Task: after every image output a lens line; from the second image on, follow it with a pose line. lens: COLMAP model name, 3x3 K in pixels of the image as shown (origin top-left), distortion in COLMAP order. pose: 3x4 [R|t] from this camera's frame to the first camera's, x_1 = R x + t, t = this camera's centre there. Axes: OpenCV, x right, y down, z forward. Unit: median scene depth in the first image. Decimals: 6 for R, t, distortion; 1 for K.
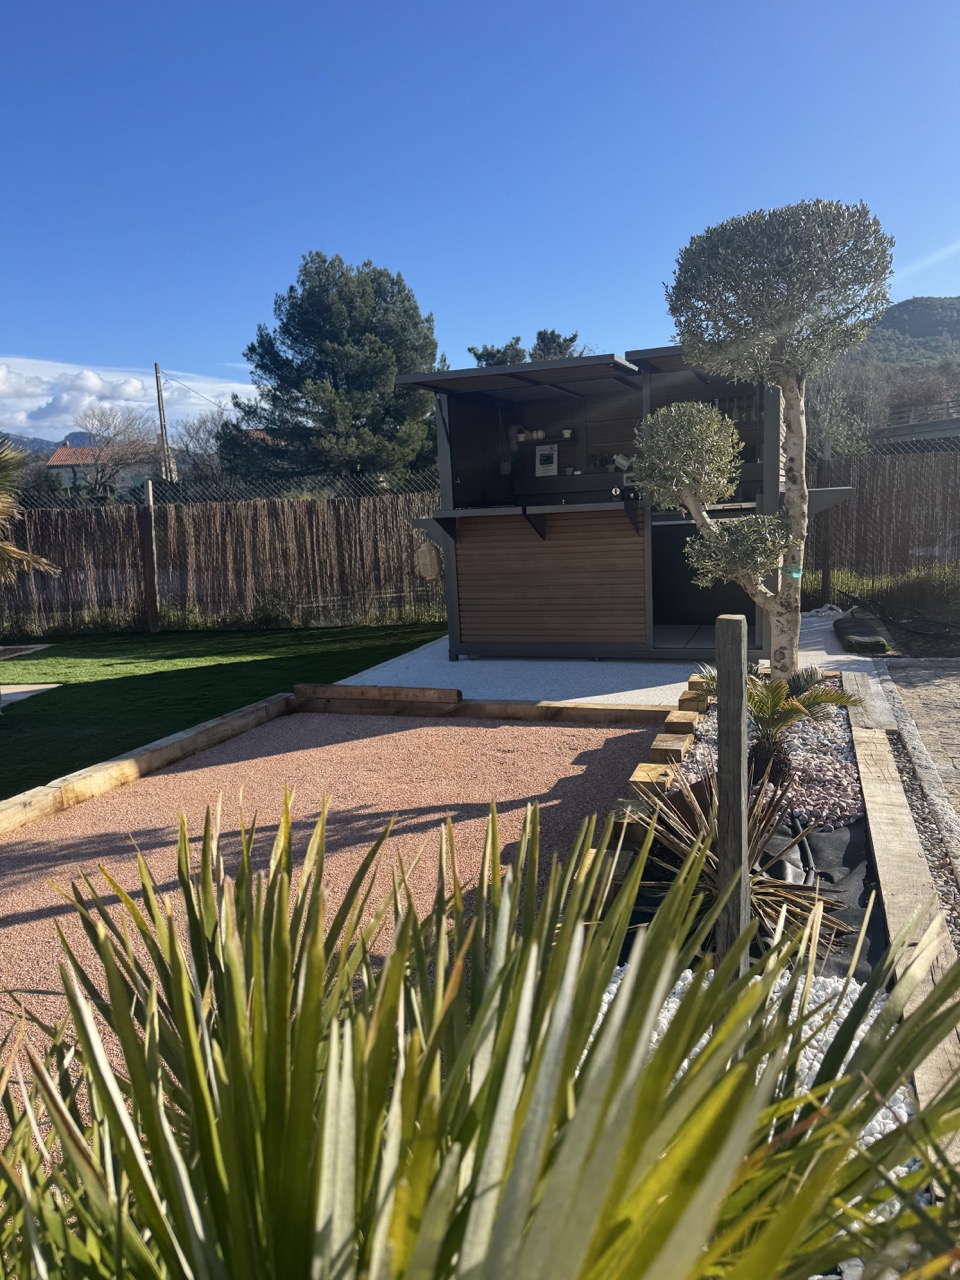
lens RADIAL K [[870.3, 0, 497.4], [0, 870.3, 647.1], [0, 0, 1]] dist [0.057136, -0.053133]
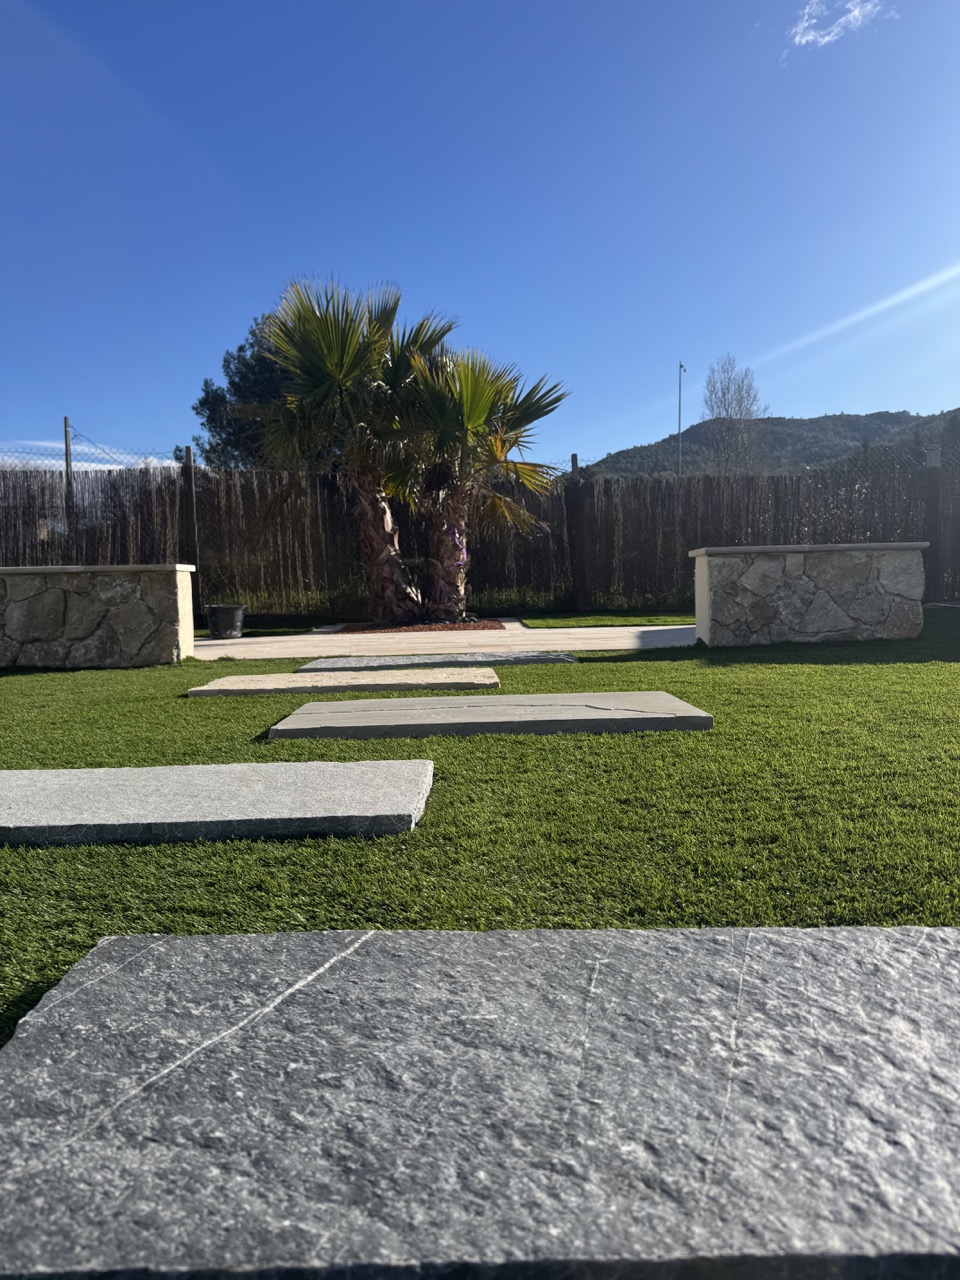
lens RADIAL K [[870.3, 0, 487.3], [0, 870.3, 666.4], [0, 0, 1]] dist [0.057136, -0.053133]
pose [[0.985946, 0.010389, 0.166740, -0.142755], [0.002577, 0.997000, -0.077359, 0.025013], [-0.167043, 0.076701, 0.982962, 0.023961]]
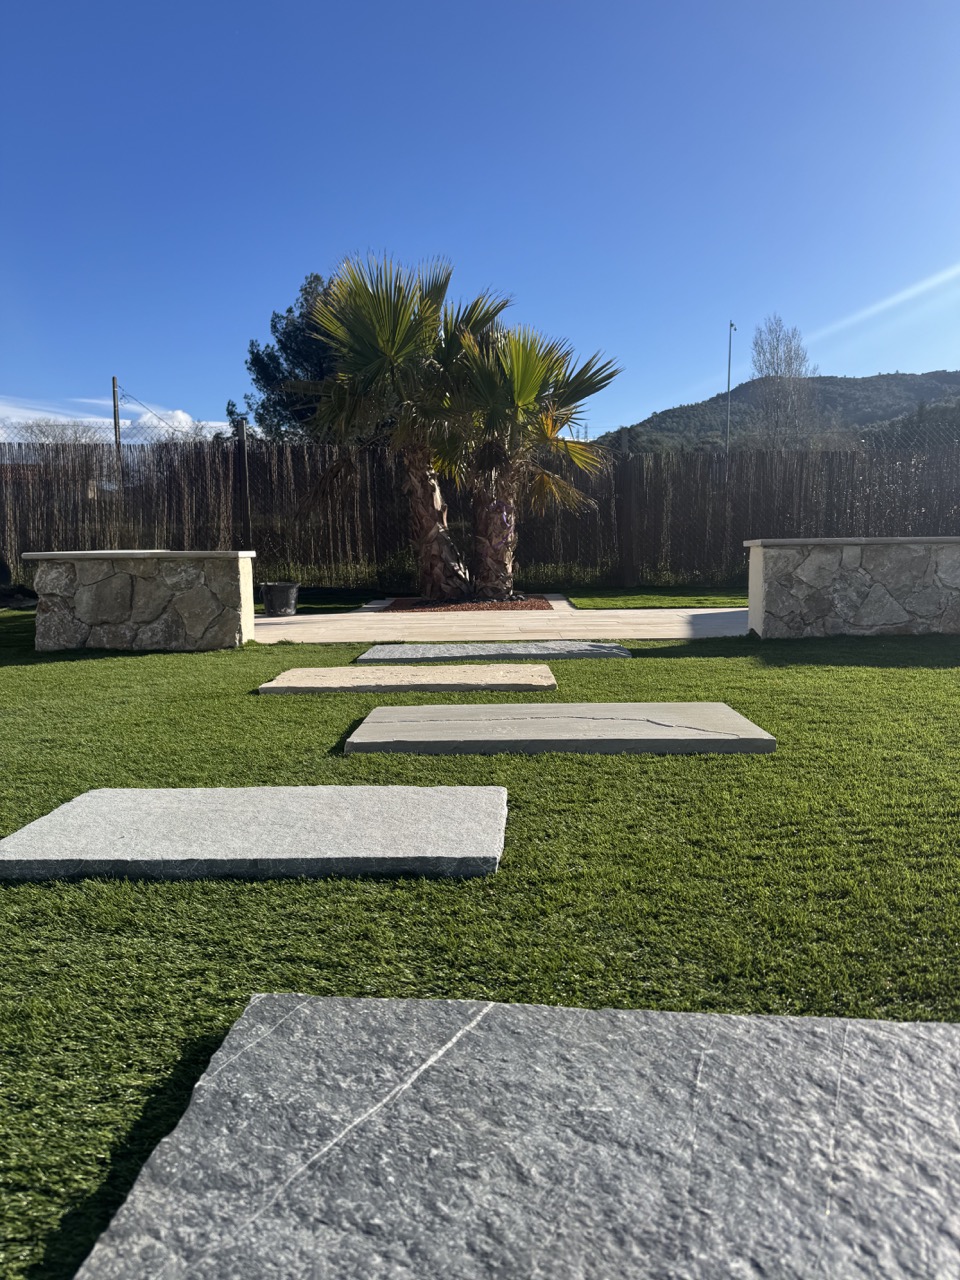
lens RADIAL K [[870.3, 0, 489.3], [0, 870.3, 657.0], [0, 0, 1]] dist [0.057136, -0.053133]
pose [[0.991899, 0.020108, 0.125426, -0.144521], [-0.014717, 0.998934, -0.043762, 0.022120], [-0.126172, 0.041562, 0.991137, 0.022495]]
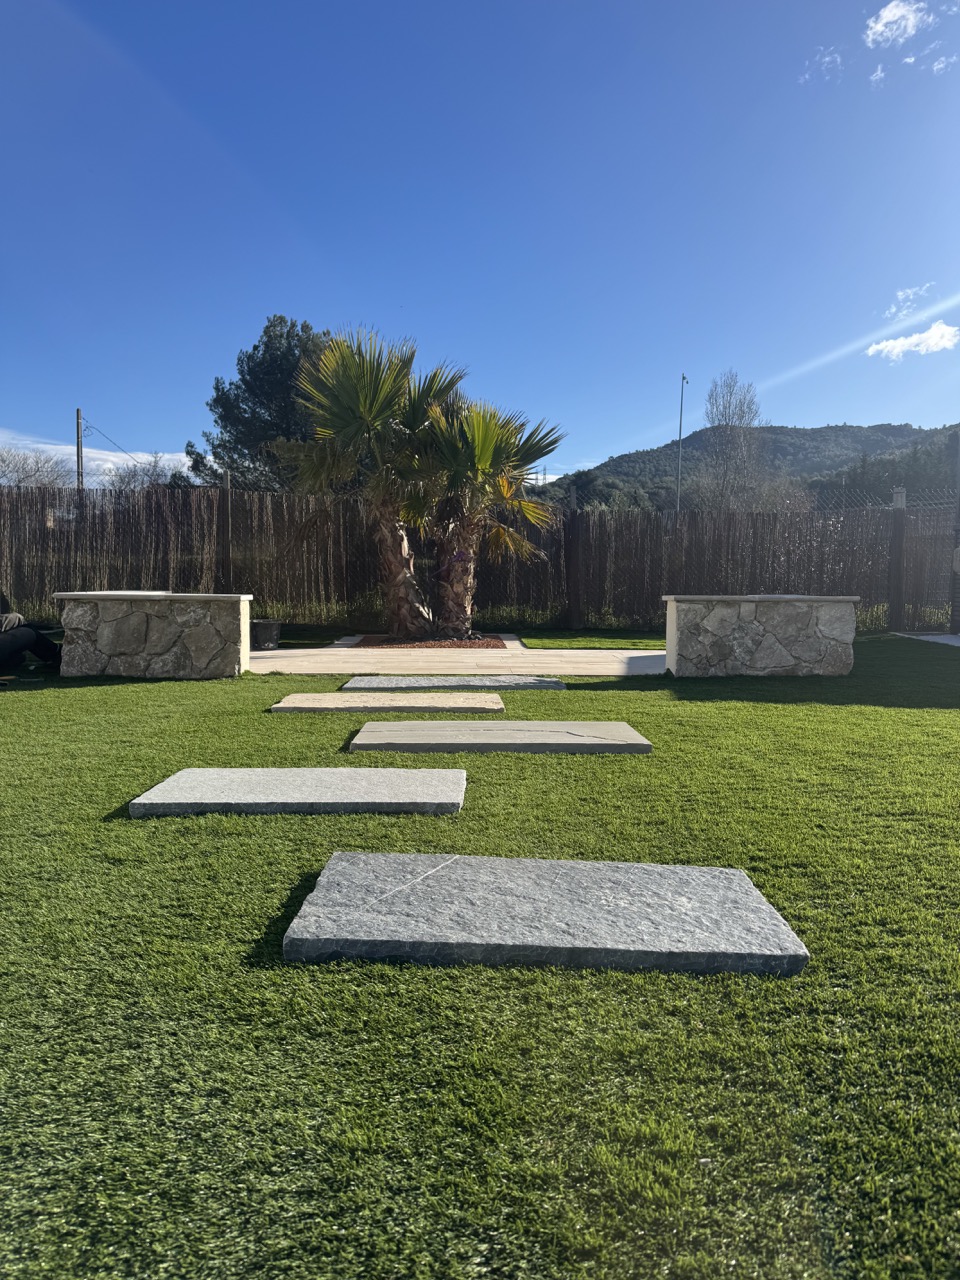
lens RADIAL K [[870.3, 0, 484.6], [0, 870.3, 656.7], [0, 0, 1]] dist [0.057136, -0.053133]
pose [[0.984885, 0.043273, 0.167717, -0.147545], [-0.029030, 0.995832, -0.086466, 0.023619], [-0.170759, 0.080290, 0.982036, 0.003540]]
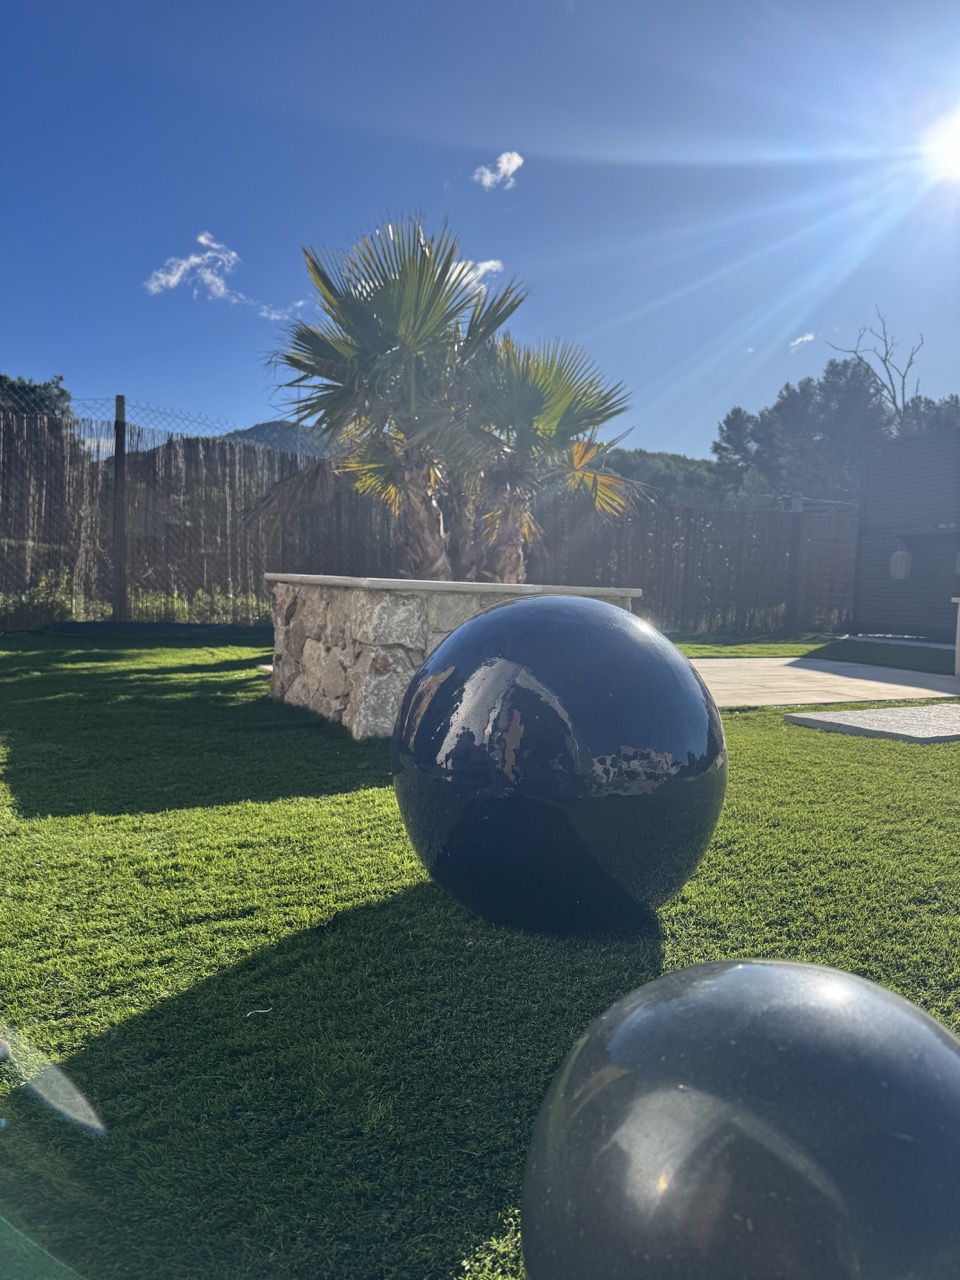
lens RADIAL K [[870.3, 0, 481.2], [0, 870.3, 637.7], [0, 0, 1]] dist [0.057136, -0.053133]
pose [[0.811152, 0.041991, 0.583325, -0.209938], [0.022855, 0.994381, -0.103363, 0.017379], [-0.584388, 0.097176, 0.805635, 0.073093]]
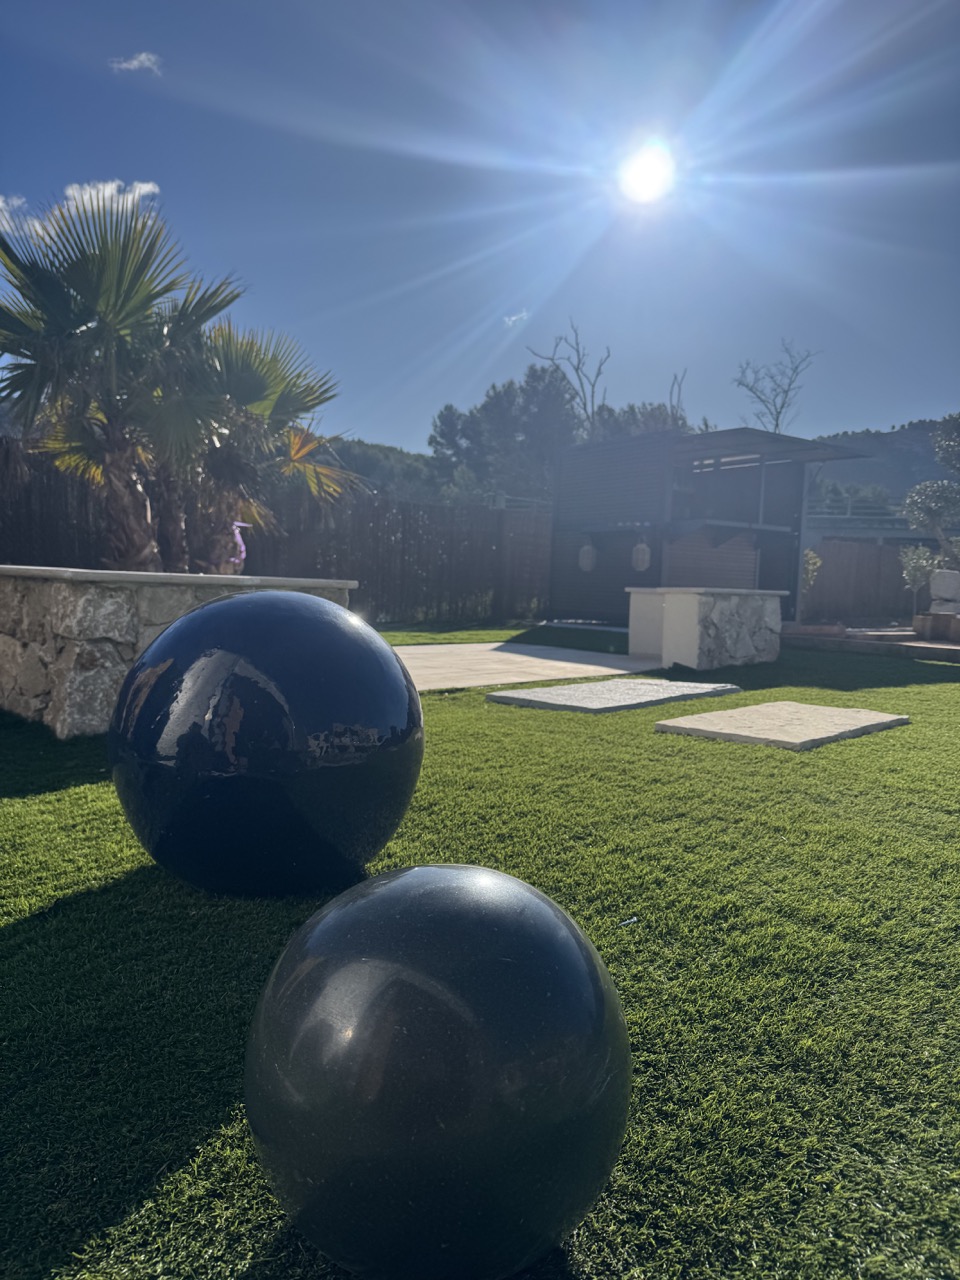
lens RADIAL K [[870.3, 0, 481.0], [0, 870.3, 636.1], [0, 0, 1]] dist [0.057136, -0.053133]
pose [[0.590604, 0.021159, 0.806684, -0.211810], [0.070260, 0.994512, -0.077525, 0.017622], [-0.803897, 0.102464, 0.585876, 0.070714]]
